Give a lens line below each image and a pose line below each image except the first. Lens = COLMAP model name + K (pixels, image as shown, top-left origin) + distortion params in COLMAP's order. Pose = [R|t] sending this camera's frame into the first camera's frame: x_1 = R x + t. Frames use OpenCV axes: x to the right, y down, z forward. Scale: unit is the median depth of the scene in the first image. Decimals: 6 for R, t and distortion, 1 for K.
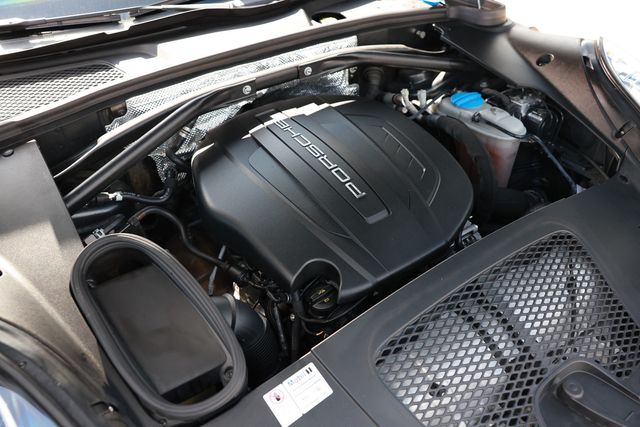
lens RADIAL K [[502.8, 0, 320.0], [0, 502.8, 213.5], [0, 0, 1]] dist [-0.133453, 0.137202]
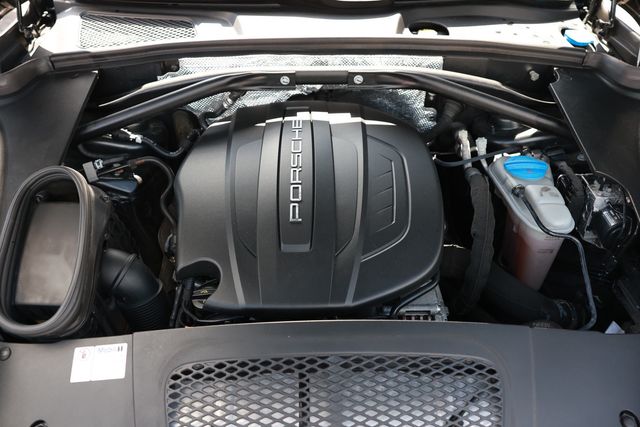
lens RADIAL K [[502.8, 0, 320.0], [0, 502.8, 213.5], [0, 0, 1]] dist [-0.133453, 0.137202]
pose [[0.834061, 0.381953, -0.398063, 0.390698], [-0.363026, 0.923316, 0.125300, -0.145509], [0.415397, 0.039999, 0.908760, 0.126588]]
